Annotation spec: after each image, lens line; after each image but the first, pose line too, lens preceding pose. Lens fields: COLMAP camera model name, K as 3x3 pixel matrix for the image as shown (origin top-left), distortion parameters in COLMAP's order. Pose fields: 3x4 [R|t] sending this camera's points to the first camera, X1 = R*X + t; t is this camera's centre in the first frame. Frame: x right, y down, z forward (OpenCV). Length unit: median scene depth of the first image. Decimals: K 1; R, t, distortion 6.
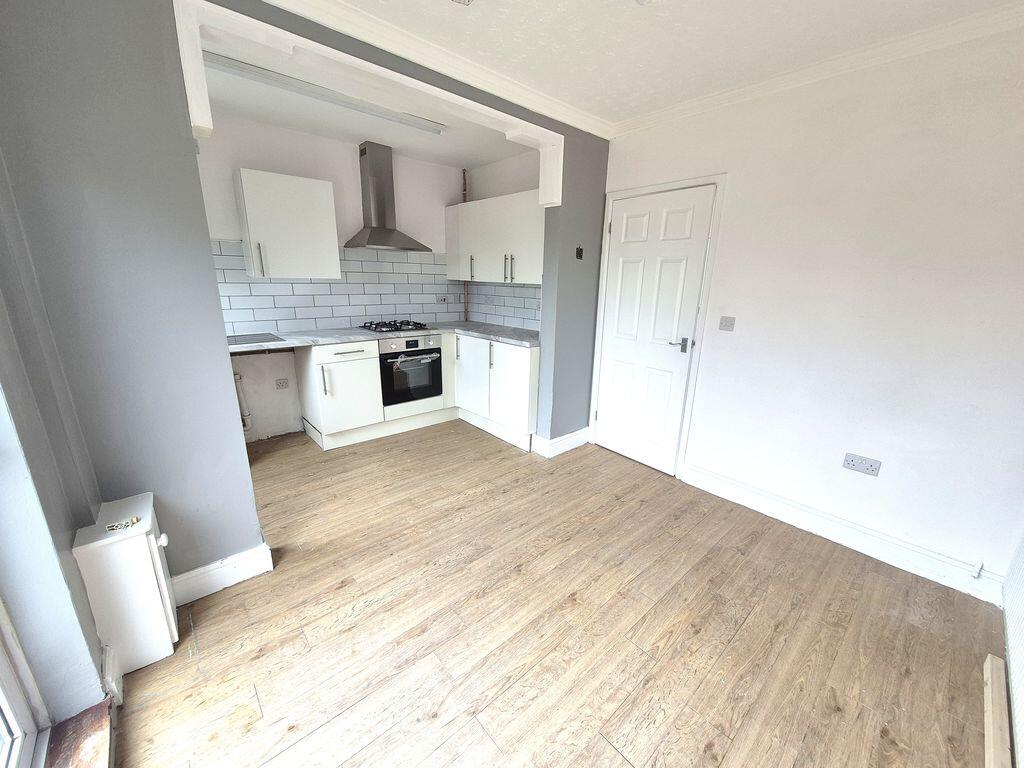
lens RADIAL K [[402.4, 0, 522.5], [0, 402.4, 387.6], [0, 0, 1]] dist [0.001415, -0.000666]
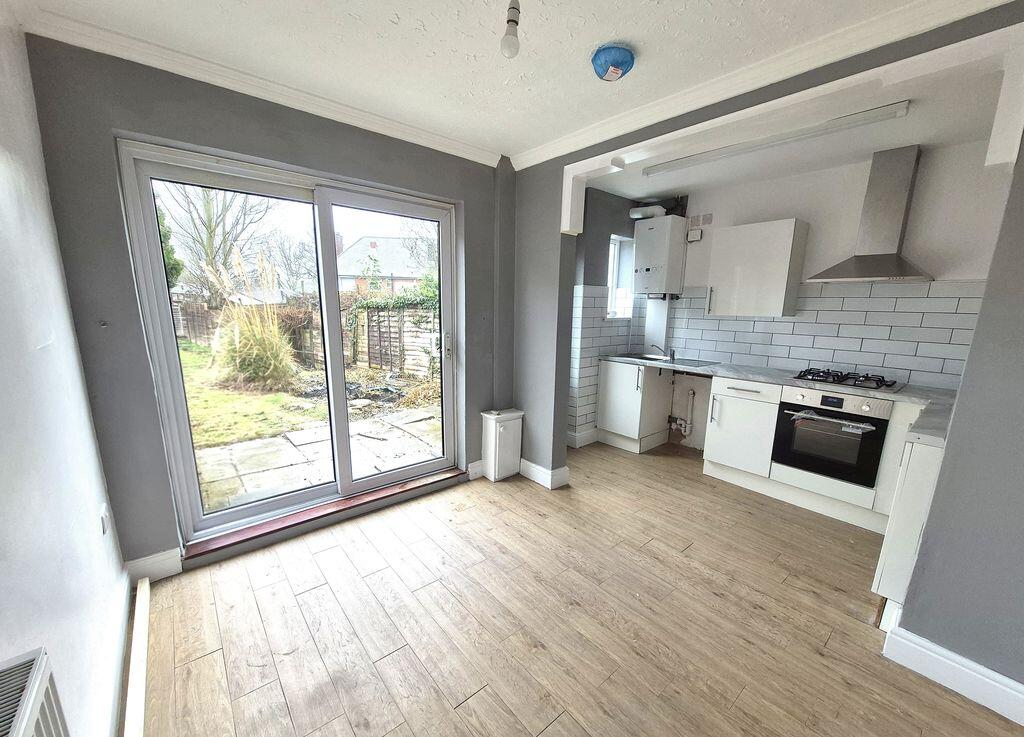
lens RADIAL K [[399.0, 0, 510.0], [0, 399.0, 386.2], [0, 0, 1]] dist [-0.000233, -0.000081]
pose [[-0.042798, 0.177269, -0.983231, 0.501874], [-0.285275, 0.940993, 0.182071, -0.102124], [0.957490, 0.288284, 0.010298, 0.409352]]
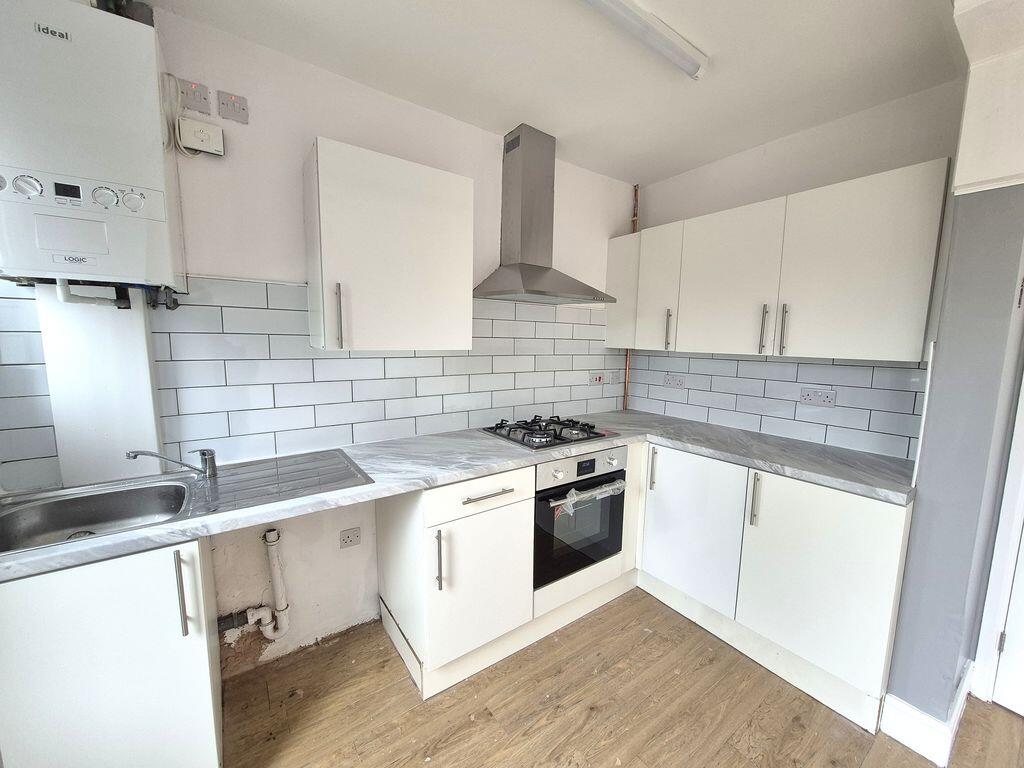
lens RADIAL K [[402.4, 0, 522.5], [0, 402.4, 387.6], [0, 0, 1]] dist [0.001415, -0.000666]
pose [[0.994750, 0.008457, -0.101986, -0.312800], [-0.023487, 0.988843, -0.147098, -0.135539], [0.099604, 0.148721, 0.983850, 0.458537]]
